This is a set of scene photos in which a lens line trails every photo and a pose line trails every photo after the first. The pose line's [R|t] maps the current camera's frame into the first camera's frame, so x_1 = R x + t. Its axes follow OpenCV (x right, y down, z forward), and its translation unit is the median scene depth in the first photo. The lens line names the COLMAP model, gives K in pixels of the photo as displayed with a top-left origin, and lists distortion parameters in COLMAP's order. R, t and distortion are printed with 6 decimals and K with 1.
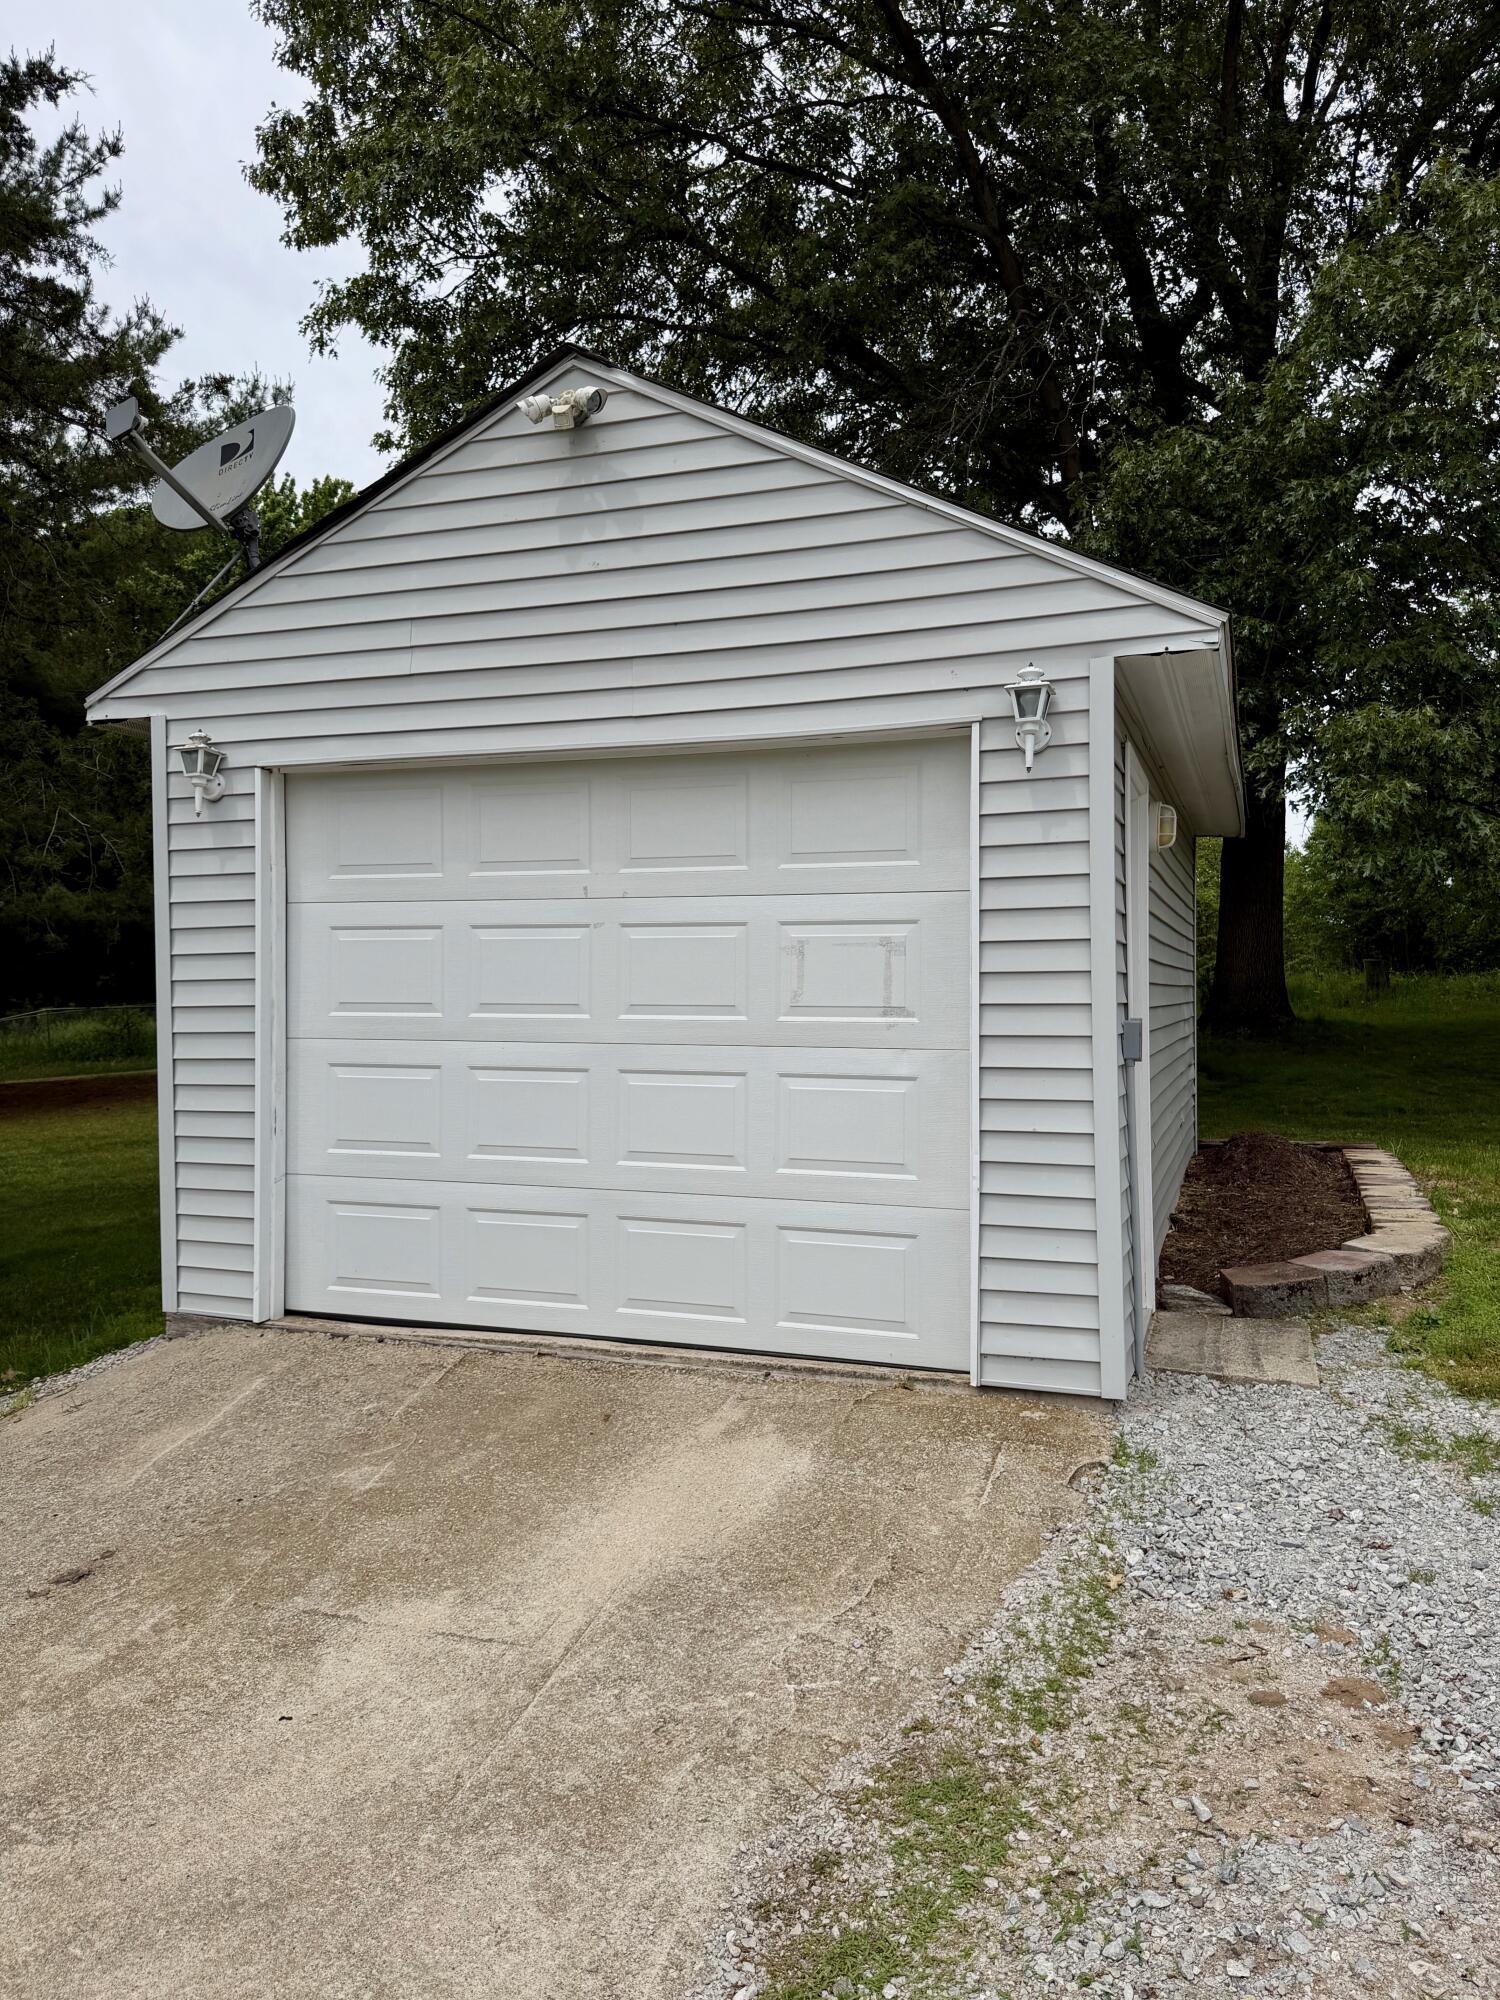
lens RADIAL K [[1411.3, 0, 759.3], [0, 1411.3, 1001.1], [0, 0, 1]] dist [0.046260, -0.073859]
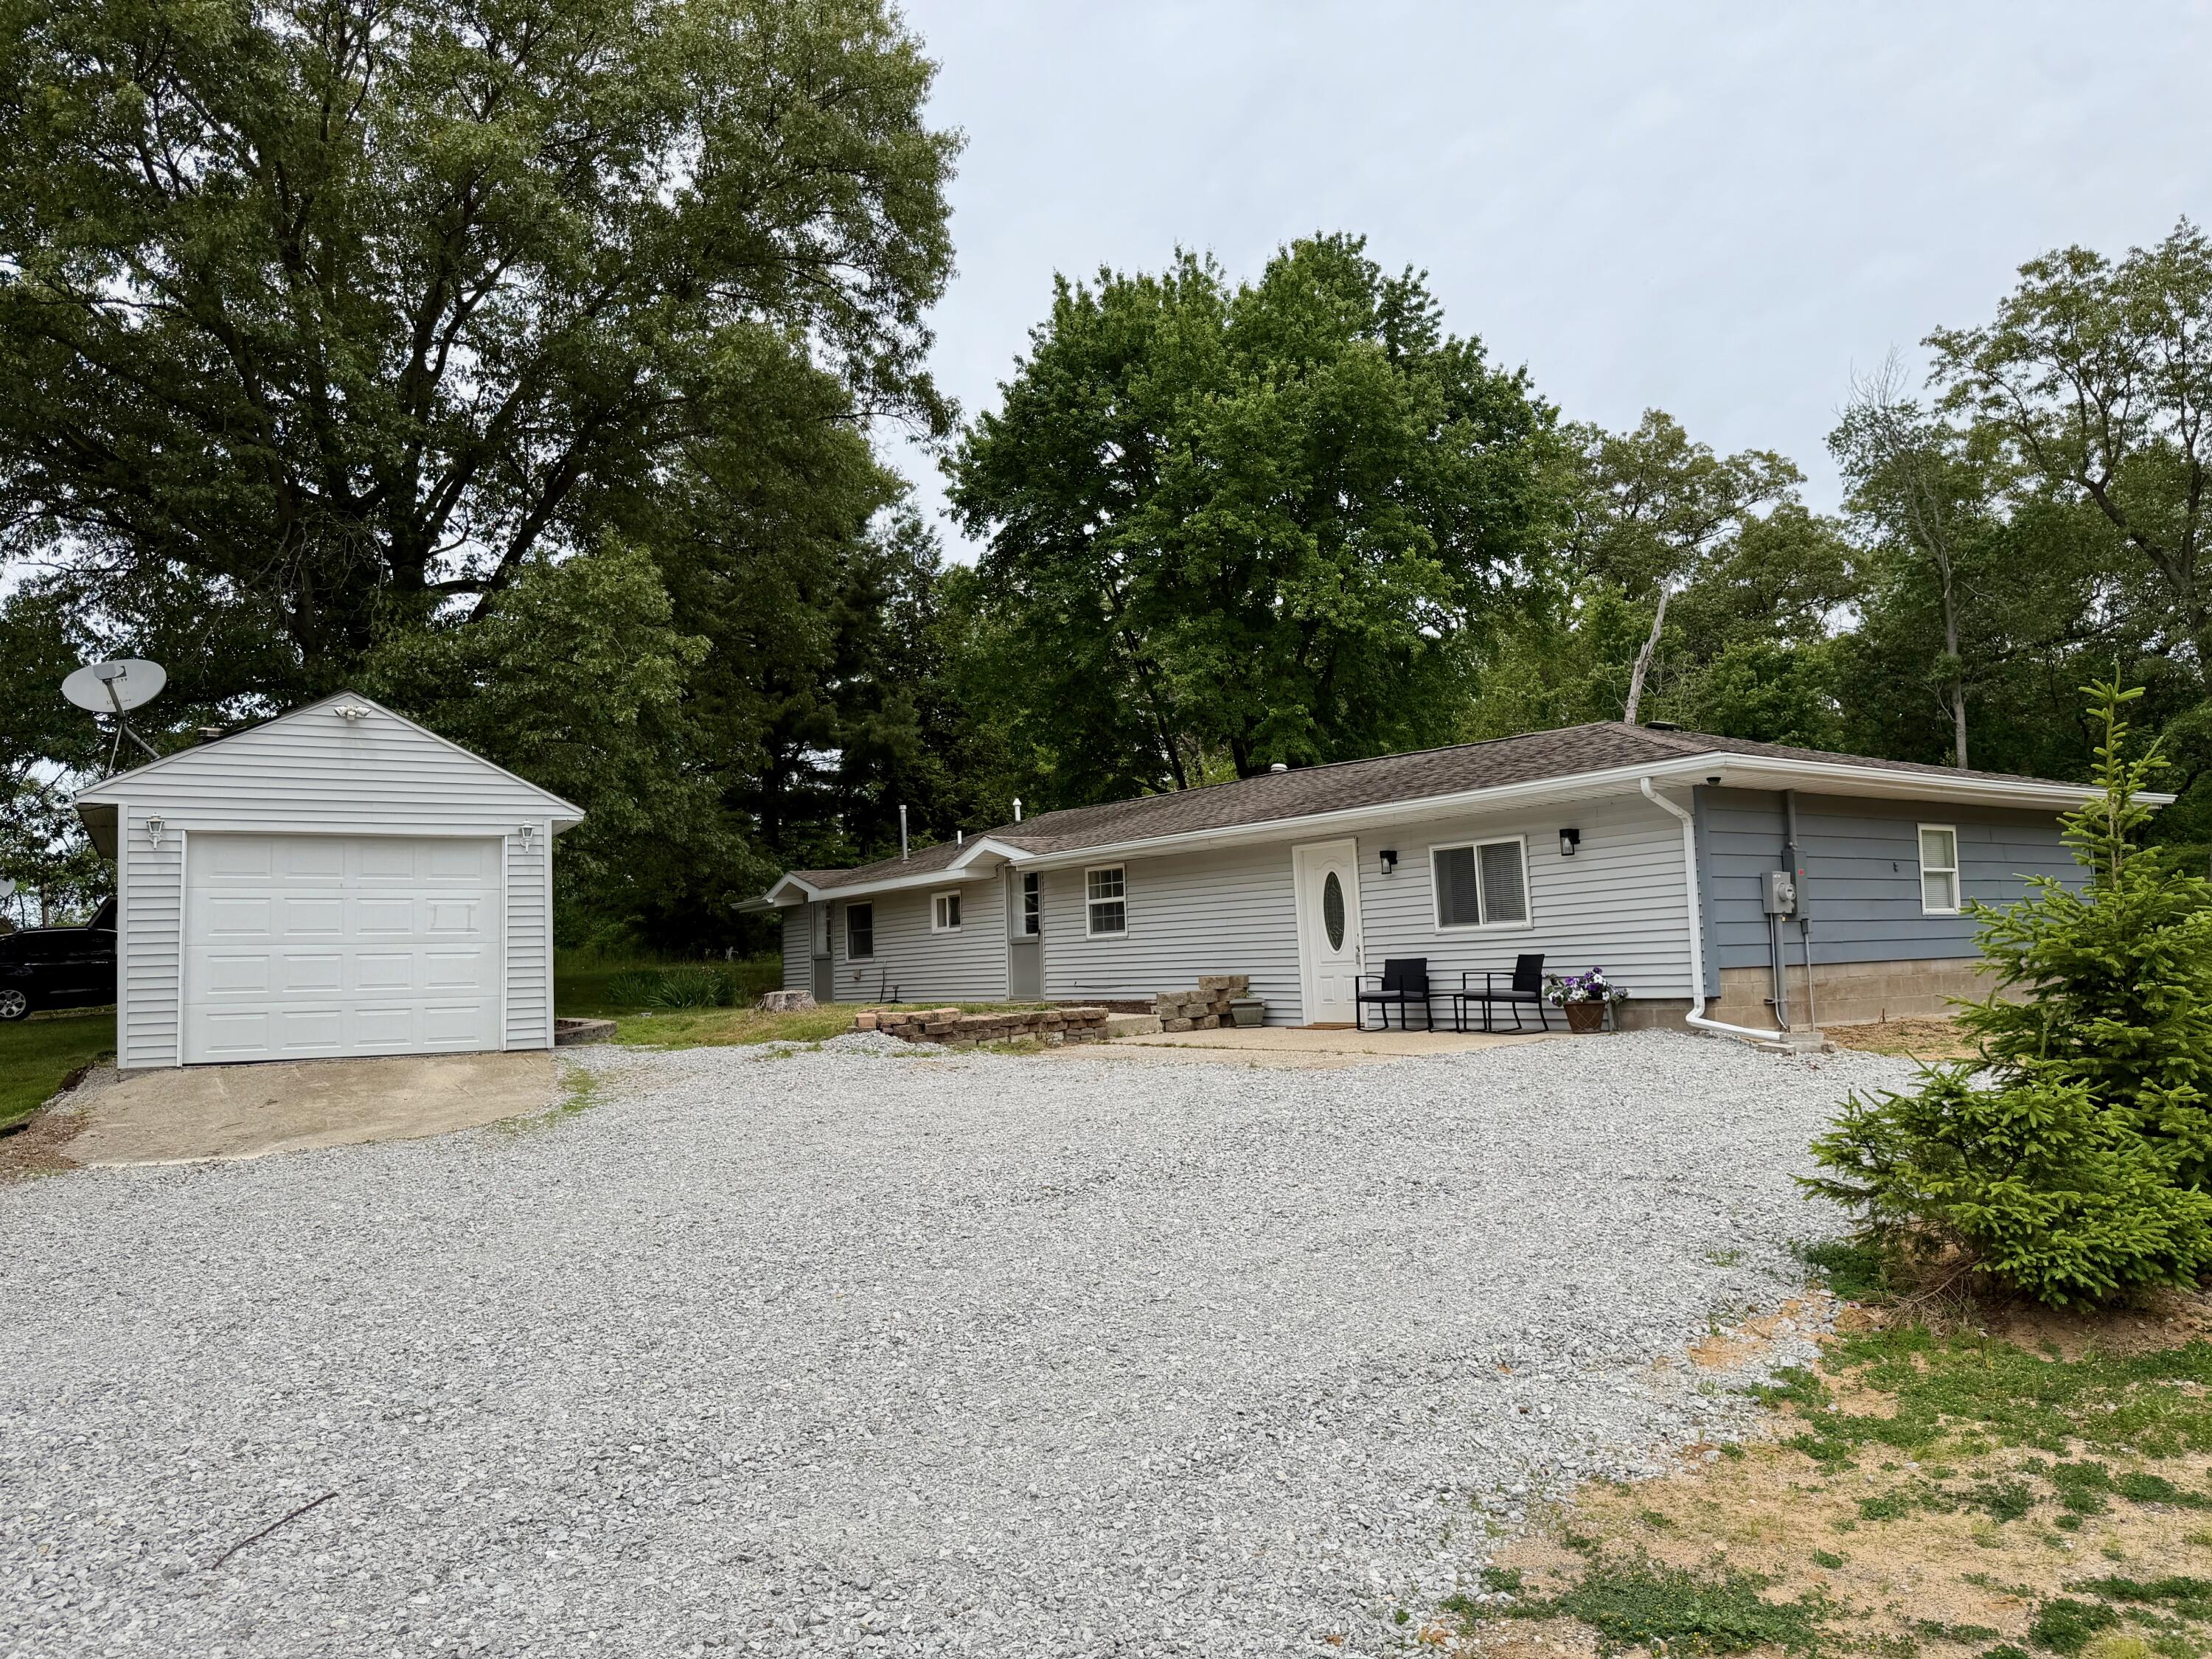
lens RADIAL K [[1560.8, 0, 1101.8], [0, 1560.8, 837.3], [0, 0, 1]] dist [0.046260, -0.073859]
pose [[0.633061, 0.056663, 0.772025, -1.602936], [0.049544, 0.992307, -0.113457, 0.251527], [-0.772515, 0.110074, 0.625383, -2.075478]]
